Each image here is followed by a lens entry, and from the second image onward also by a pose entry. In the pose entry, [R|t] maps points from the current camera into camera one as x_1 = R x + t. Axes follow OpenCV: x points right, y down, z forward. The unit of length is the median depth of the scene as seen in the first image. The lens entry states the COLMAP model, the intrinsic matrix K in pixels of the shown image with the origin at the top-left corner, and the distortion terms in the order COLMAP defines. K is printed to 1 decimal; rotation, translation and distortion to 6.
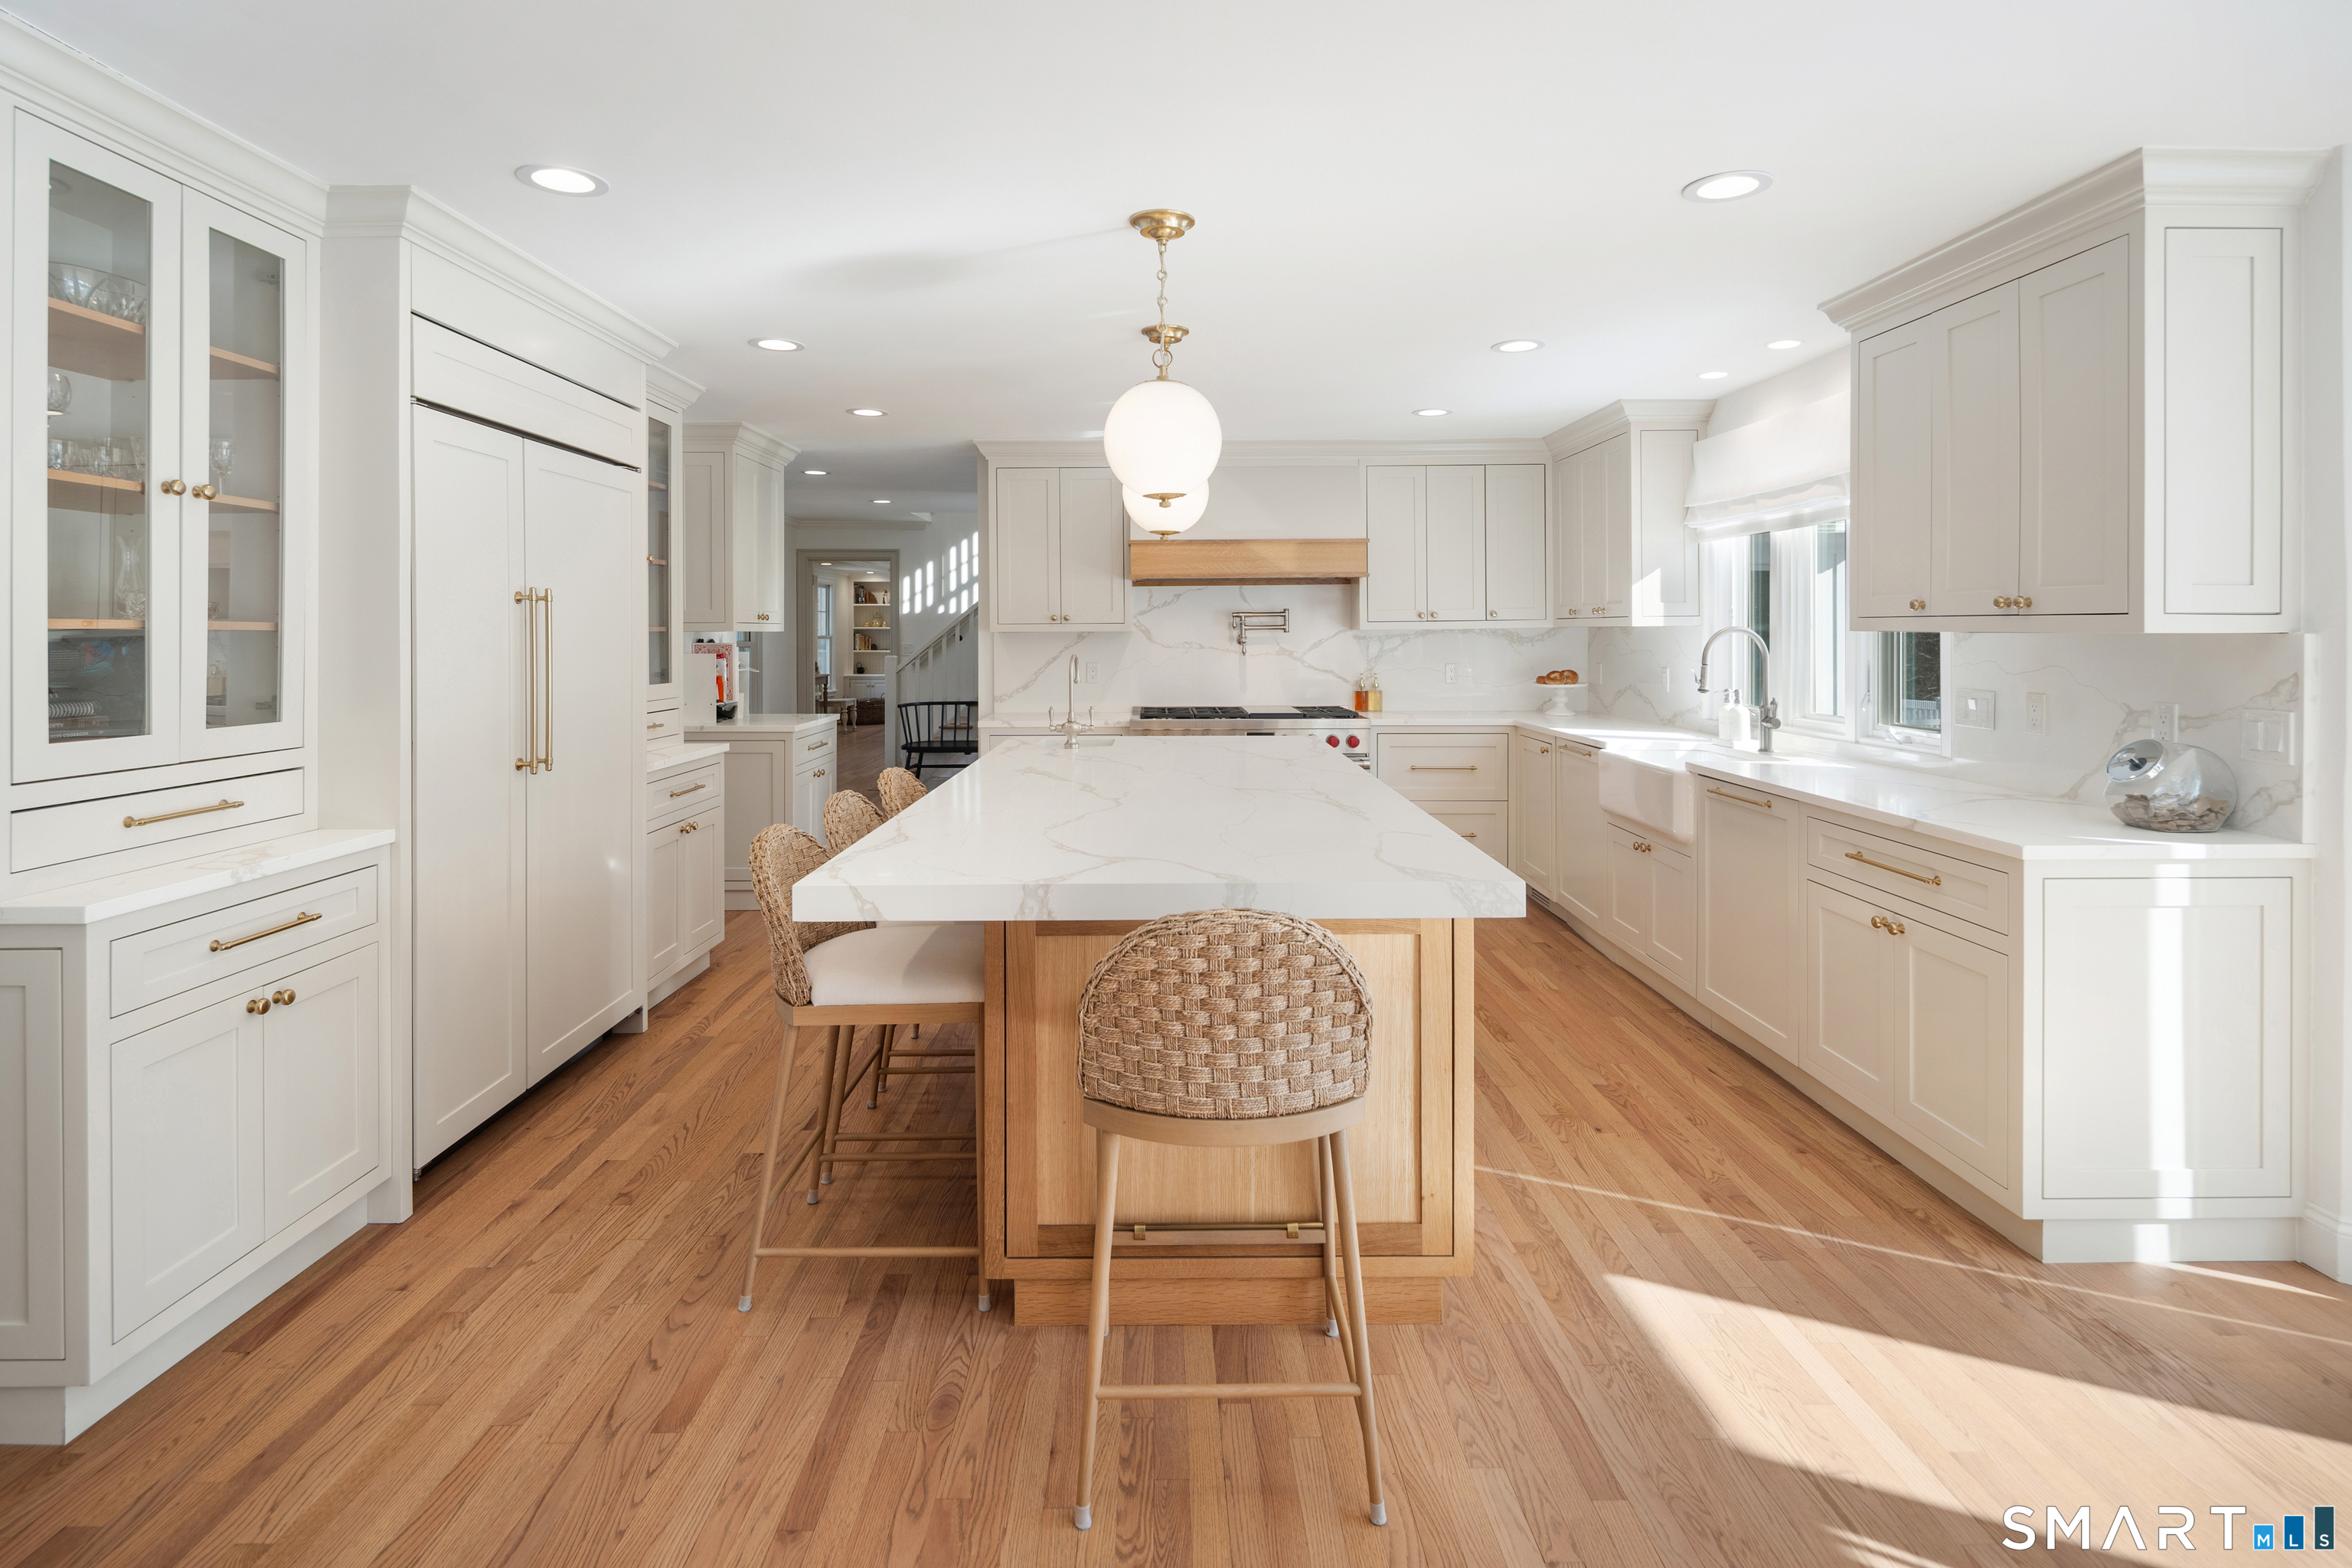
lens RADIAL K [[1123.5, 0, 1184.5], [0, 1123.5, 861.6], [0, 0, 1]] dist [0.002171, 0.000355]
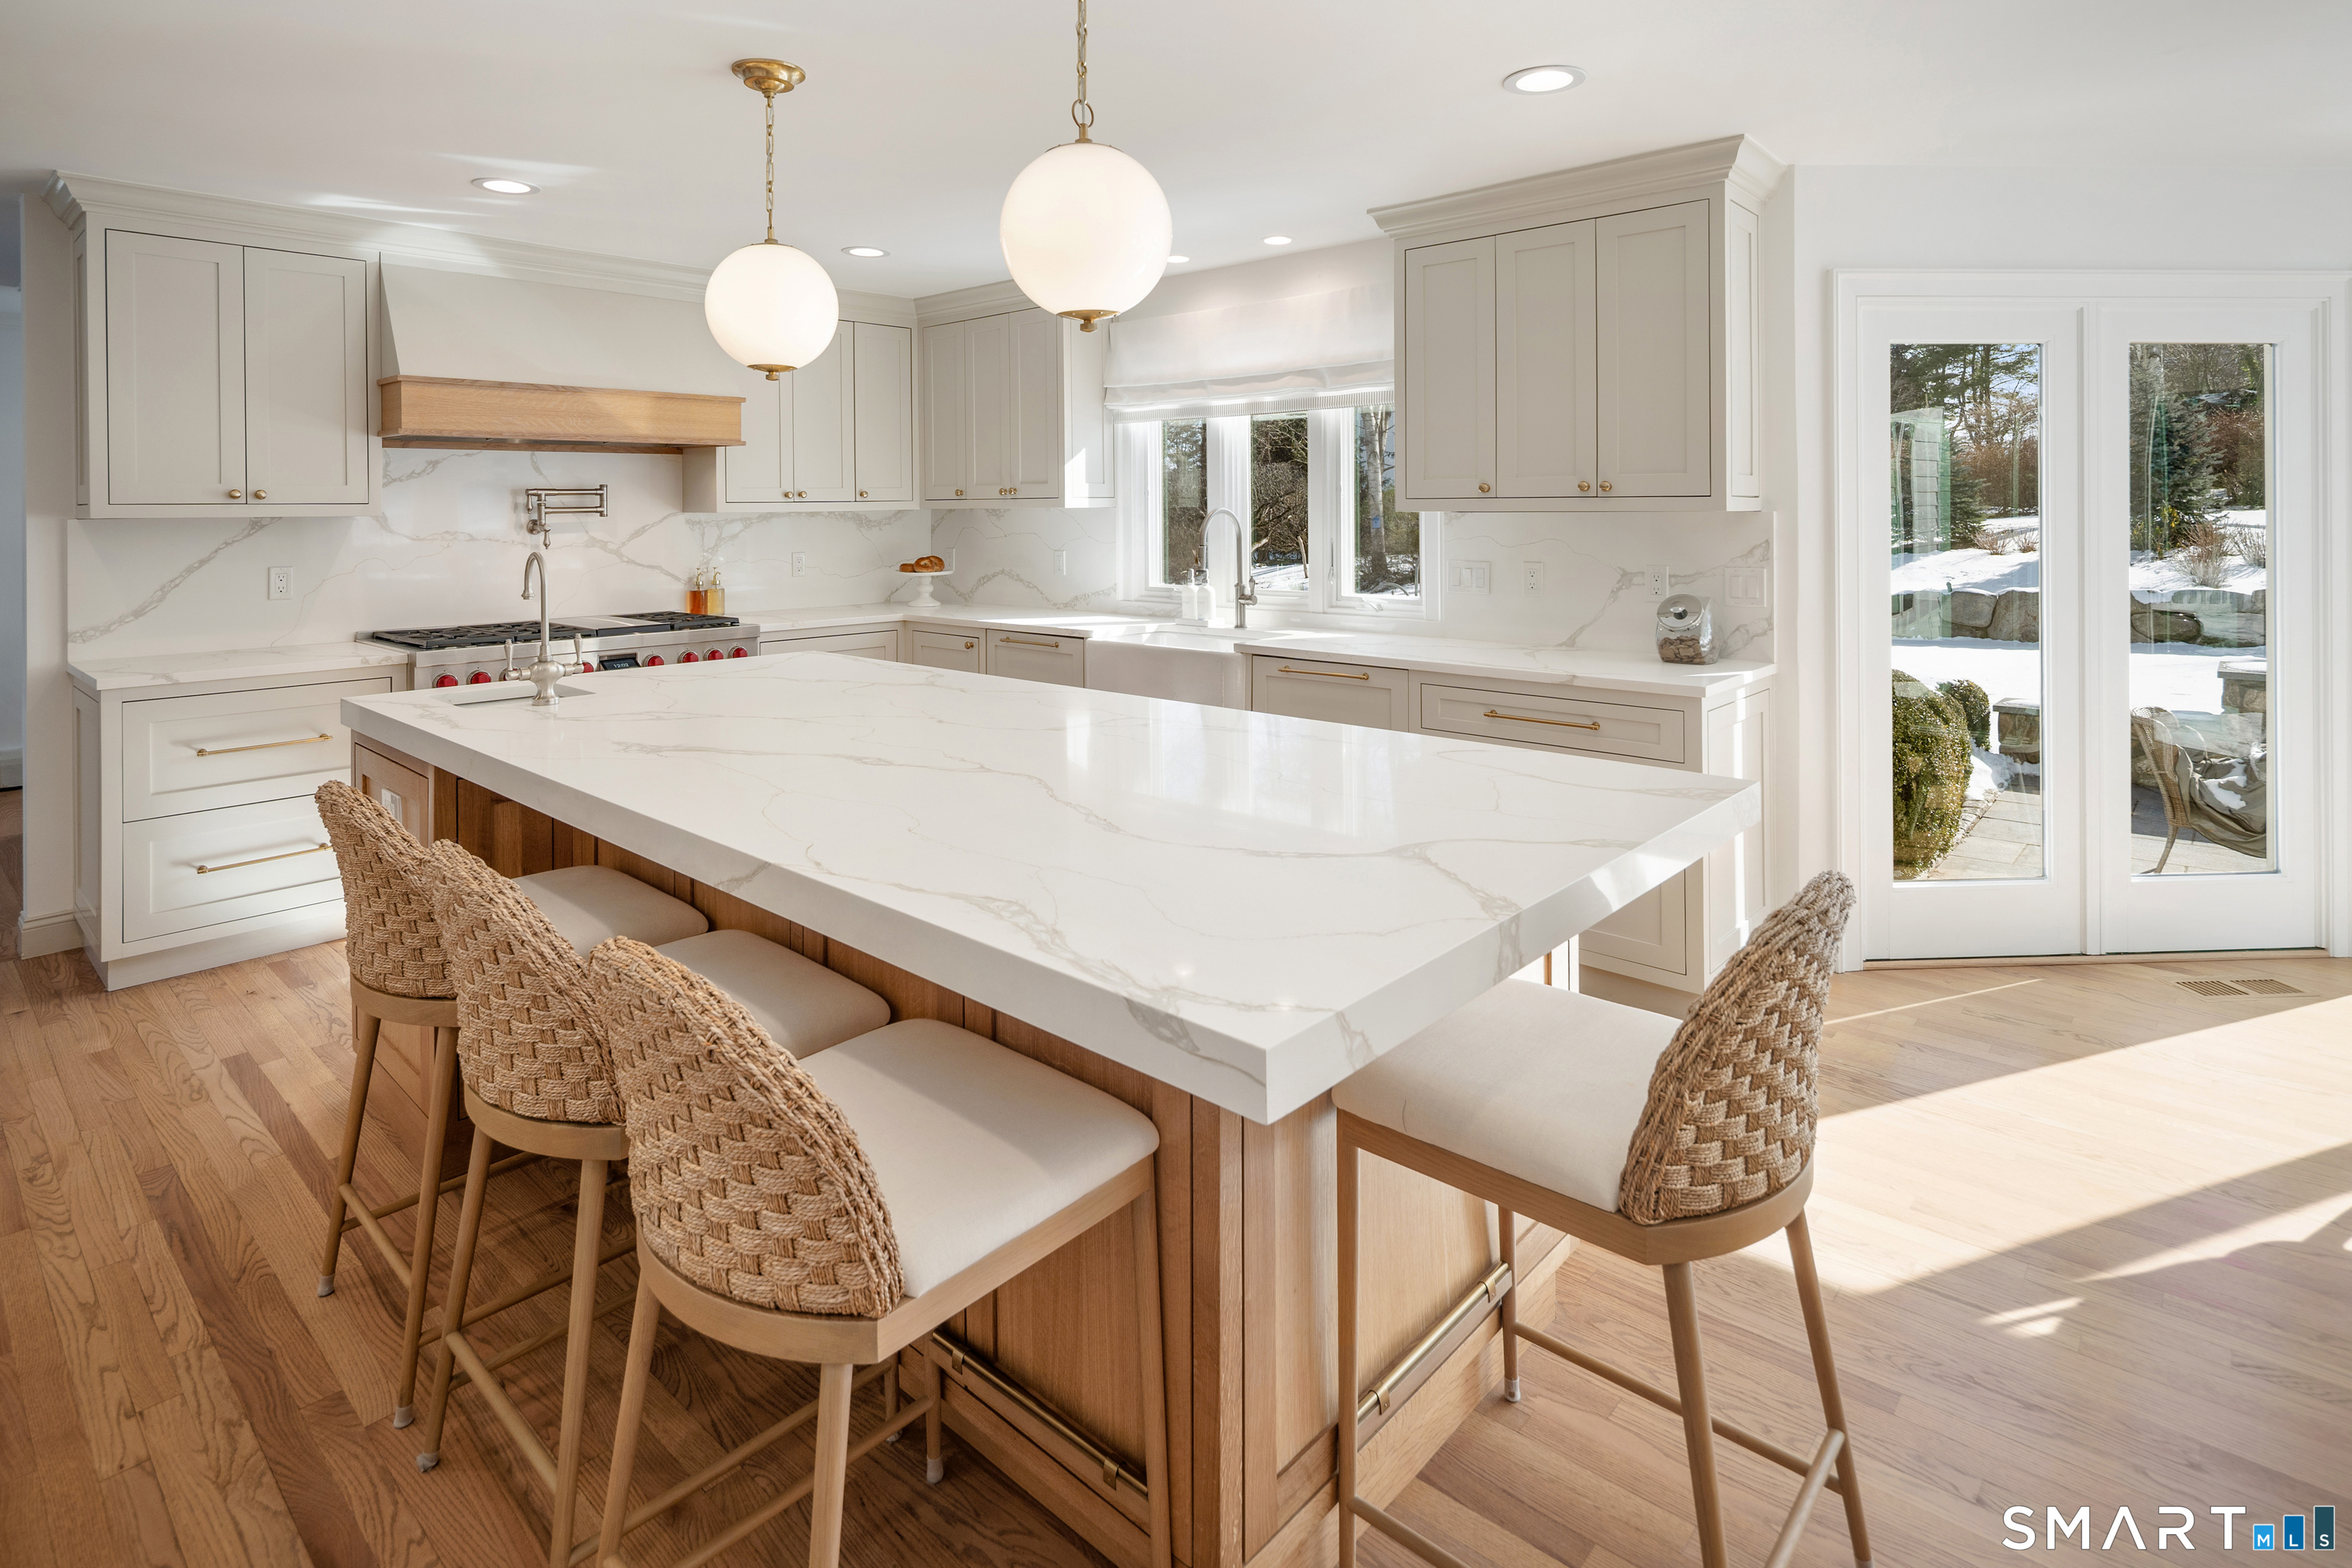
lens RADIAL K [[1176.1, 0, 1140.9], [0, 1176.1, 699.9], [0, 0, 1]] dist [-0.000674, -0.001122]
pose [[0.689962, -0.115866, 0.714512, -0.256972], [0.149533, 0.988629, 0.015922, -0.049399], [-0.708232, 0.095857, 0.699442, 0.246306]]
